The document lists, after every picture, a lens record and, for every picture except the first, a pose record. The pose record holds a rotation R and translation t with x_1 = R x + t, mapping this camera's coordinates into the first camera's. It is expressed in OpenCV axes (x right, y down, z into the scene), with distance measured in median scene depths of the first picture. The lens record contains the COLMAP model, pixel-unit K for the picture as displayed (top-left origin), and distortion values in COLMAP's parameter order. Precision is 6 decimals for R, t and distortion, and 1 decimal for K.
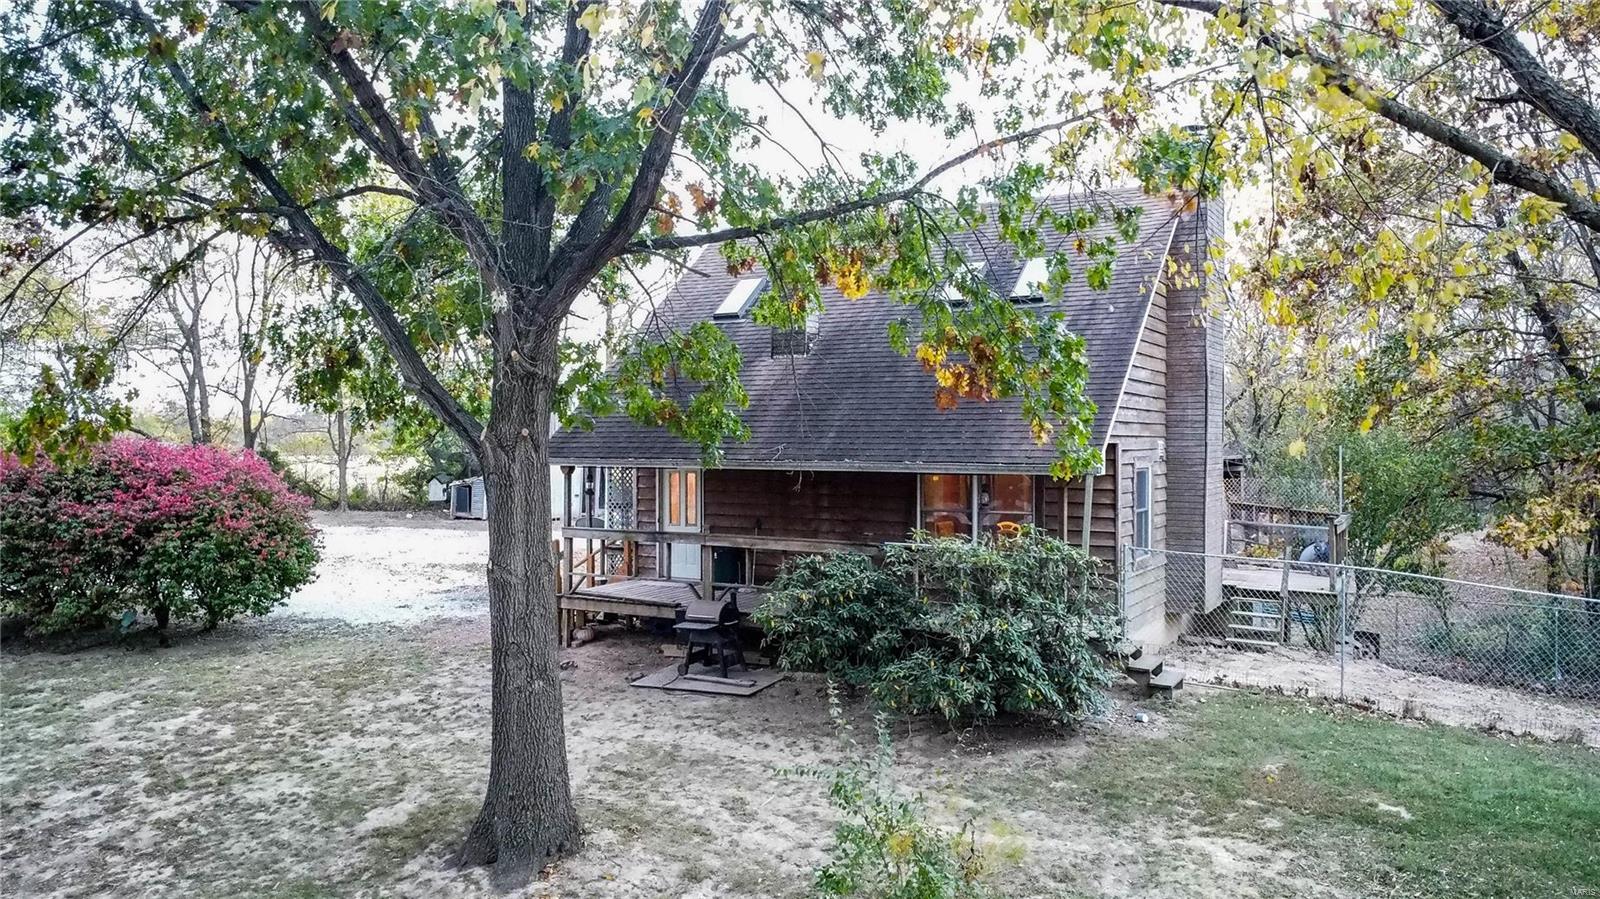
lens RADIAL K [[1164.4, 0, 800.0], [0, 1164.4, 449.5], [0, 0, 1]] dist [-0.025233, -0.010792]
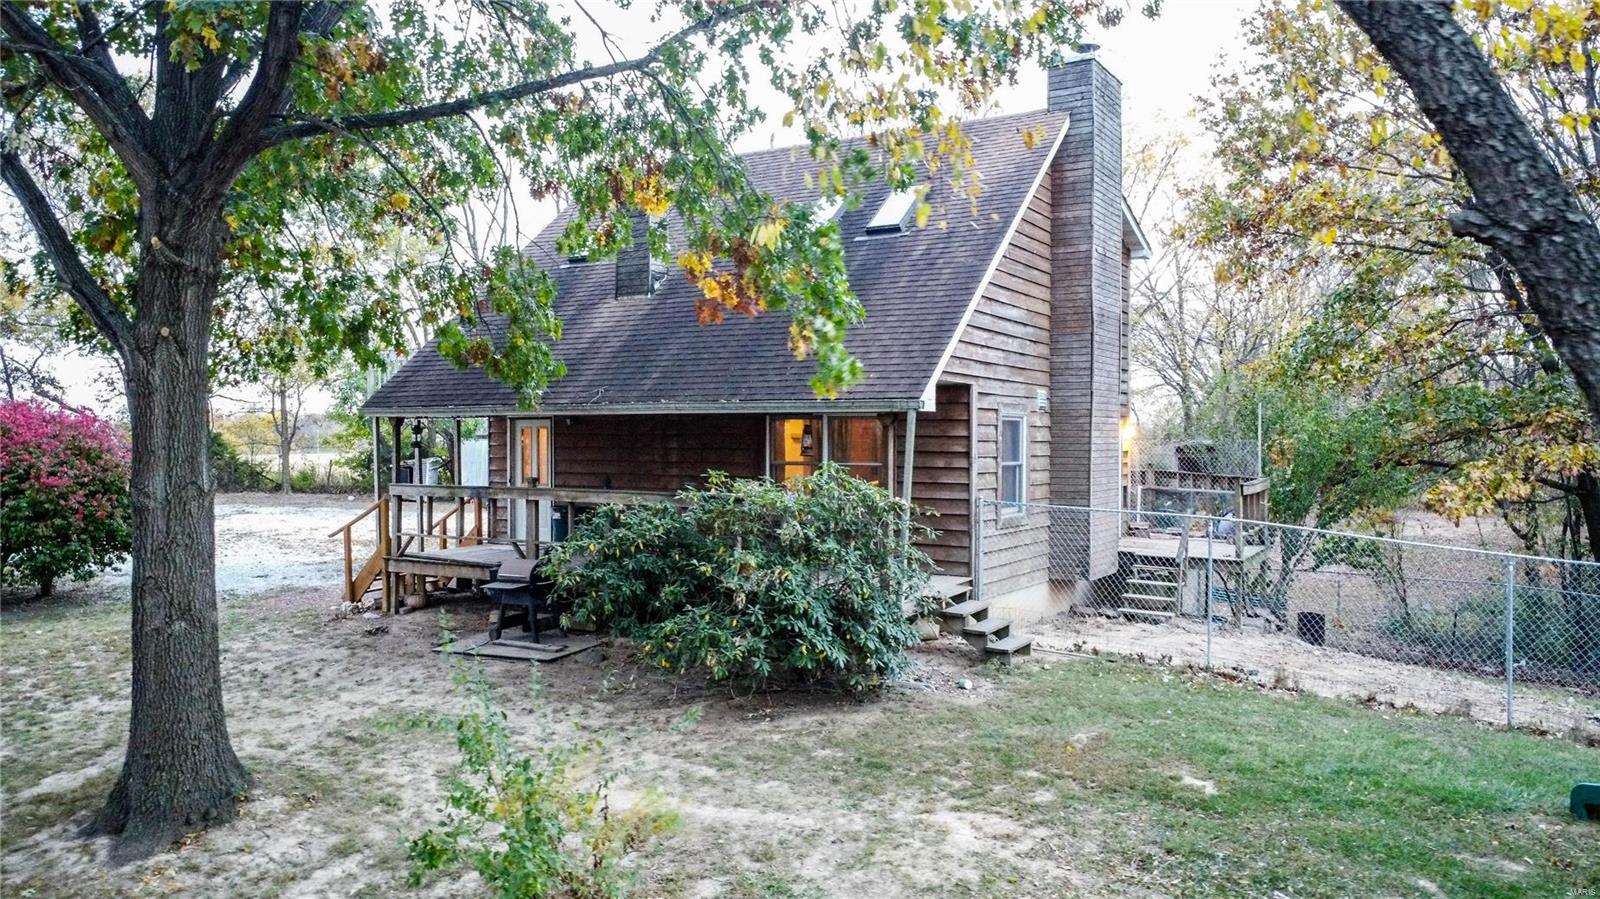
lens RADIAL K [[1164.4, 0, 800.0], [0, 1164.4, 449.5], [0, 0, 1]] dist [-0.025233, -0.010792]
pose [[0.999840, 0.001178, -0.017845, 0.202260], [-0.001184, 0.999999, -0.000373, 0.058496], [0.017845, 0.000394, 0.999841, 0.125560]]
